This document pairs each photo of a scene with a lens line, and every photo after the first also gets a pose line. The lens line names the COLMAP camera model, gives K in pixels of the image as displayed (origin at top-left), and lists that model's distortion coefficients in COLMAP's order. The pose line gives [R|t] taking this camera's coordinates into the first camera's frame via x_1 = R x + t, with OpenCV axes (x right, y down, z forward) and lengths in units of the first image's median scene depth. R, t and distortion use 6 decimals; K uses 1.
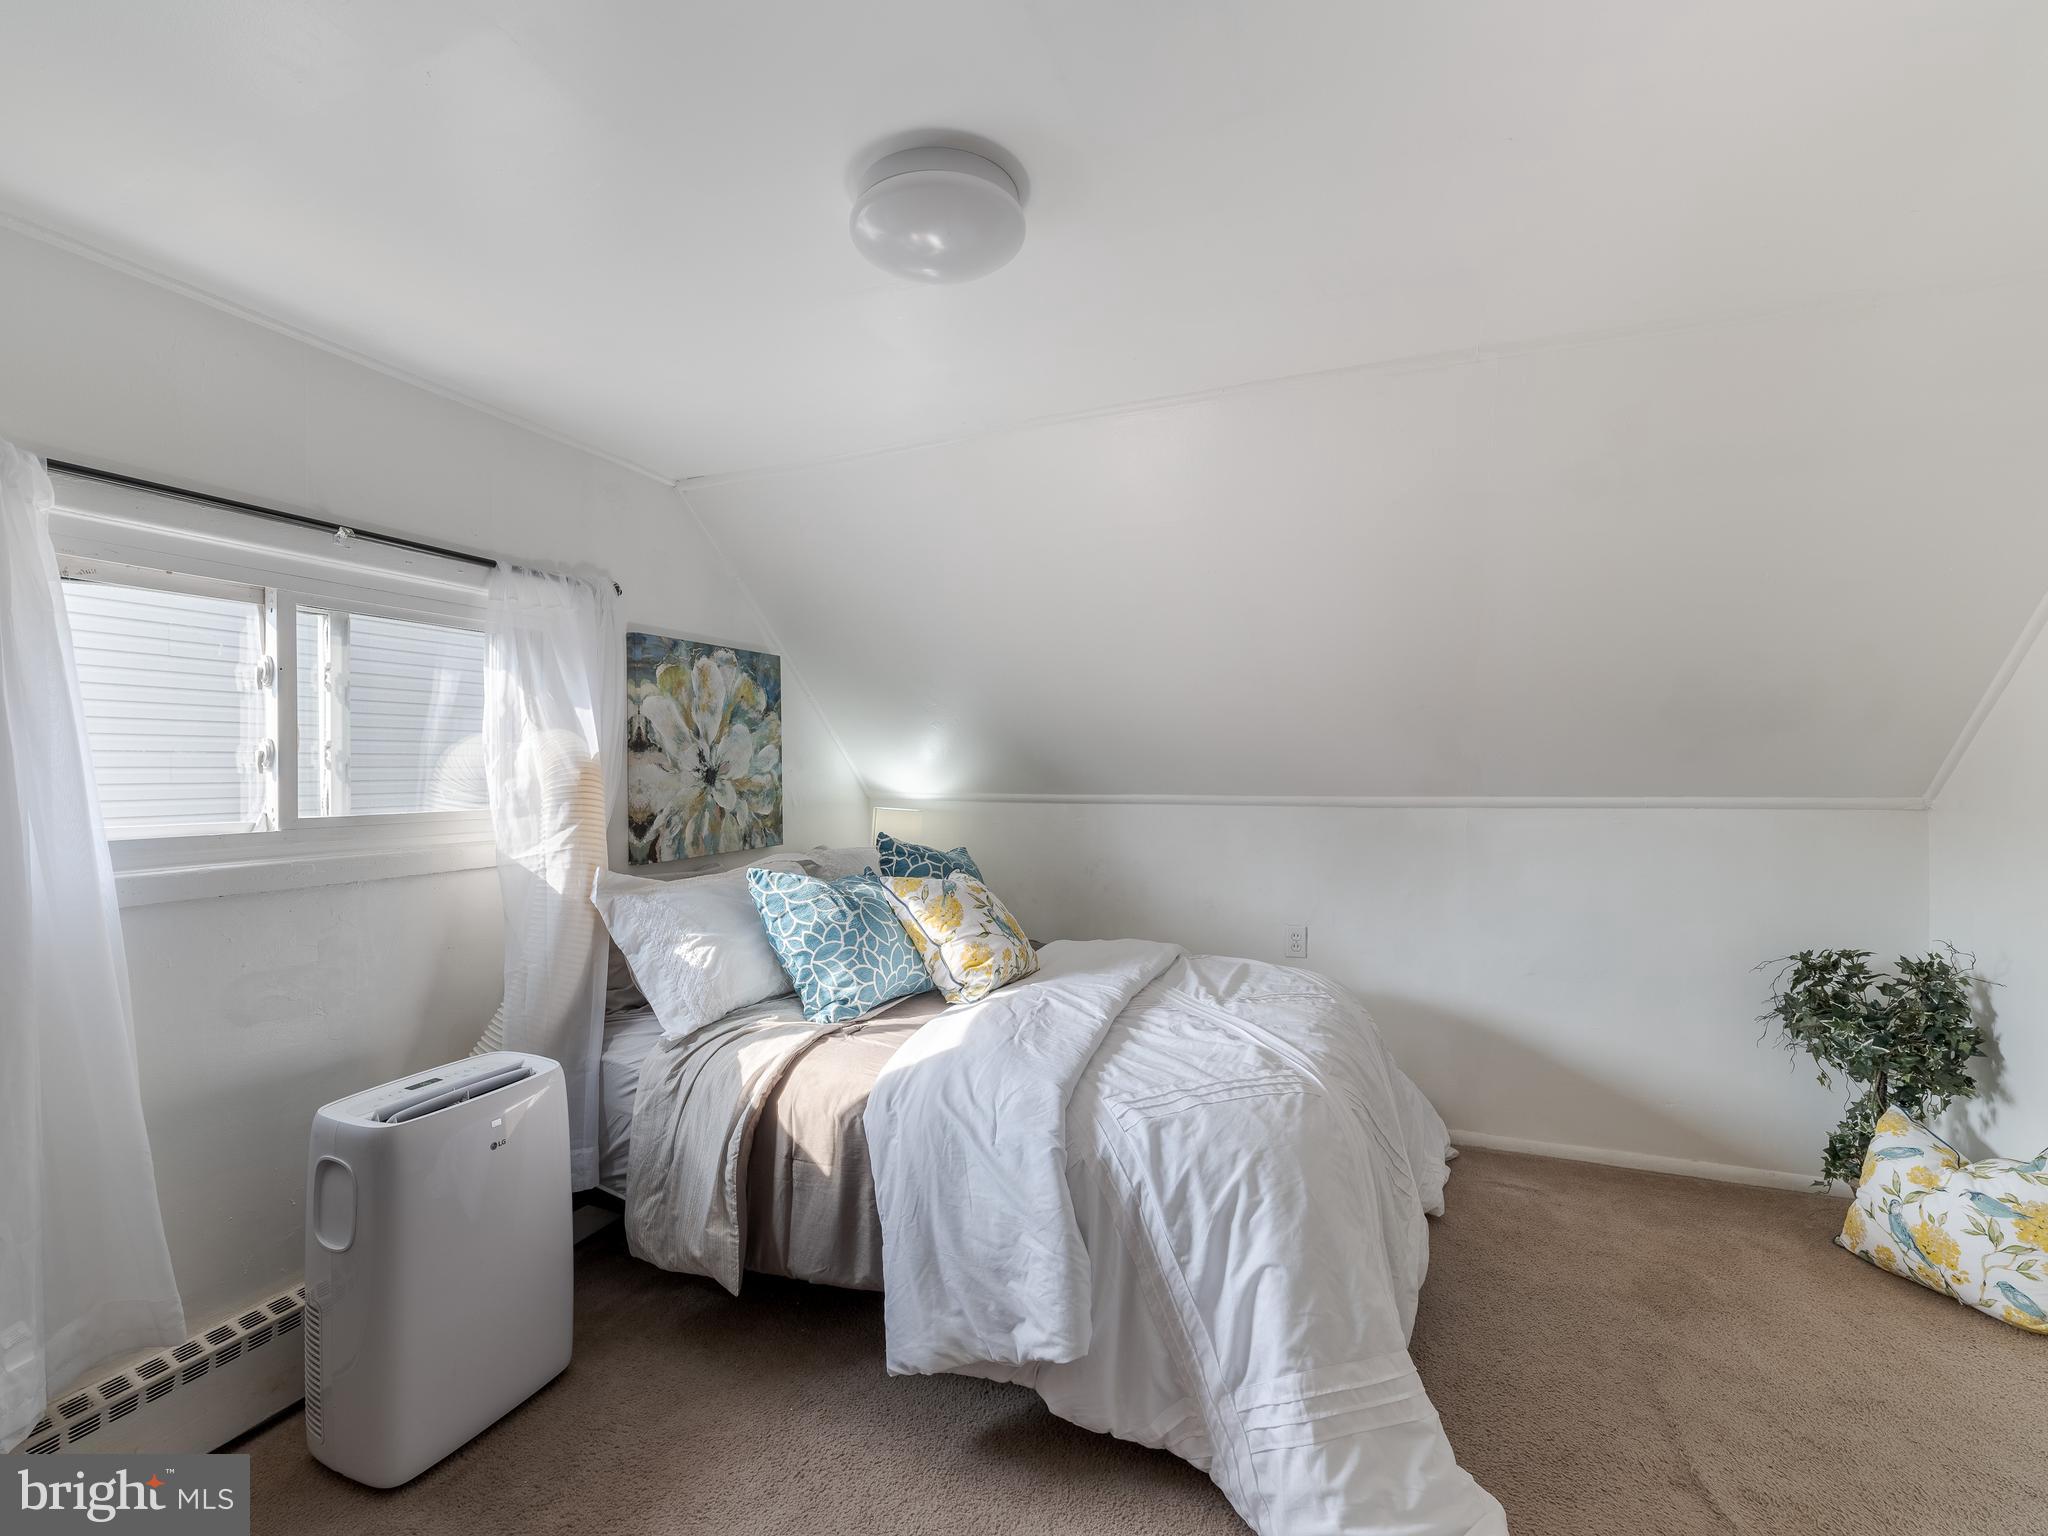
lens RADIAL K [[933.3, 0, 1020.9], [0, 933.3, 768.3], [0, 0, 1]] dist [0.001675, 0.000652]
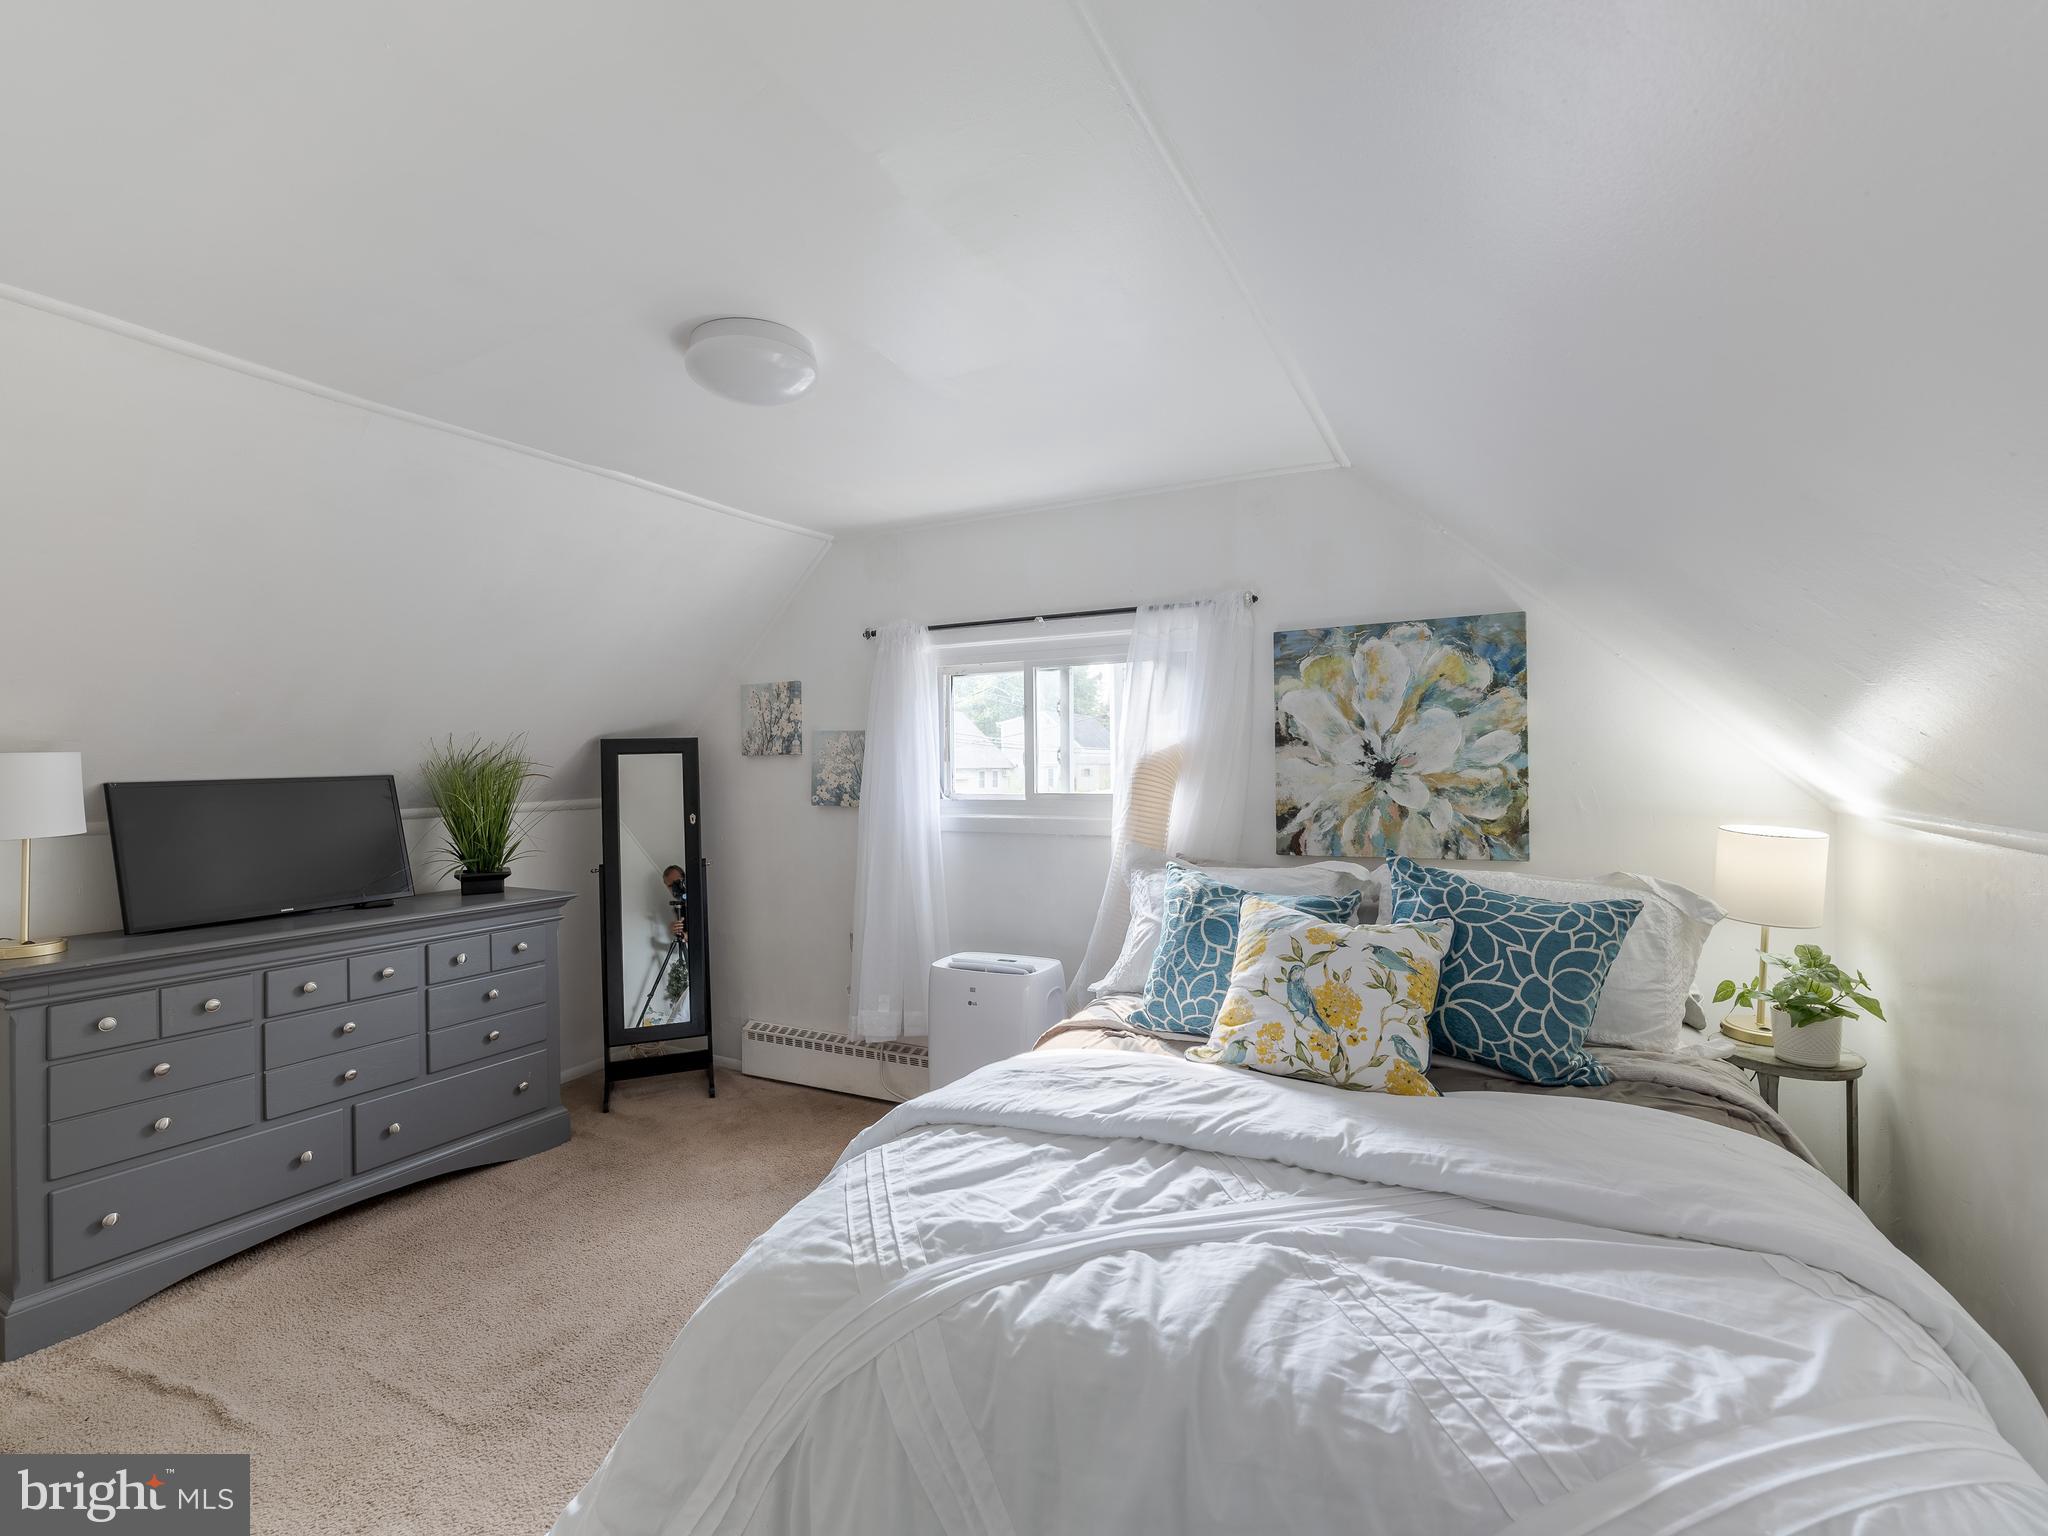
lens RADIAL K [[933.3, 0, 1024.0], [0, 933.3, 763.7], [0, 0, 1]] dist [0.001675, 0.000652]
pose [[-0.101181, 0.009602, -0.994822, 0.600959], [0.012231, 0.999890, 0.008407, -0.009607], [0.994793, -0.011317, -0.101287, 0.753660]]
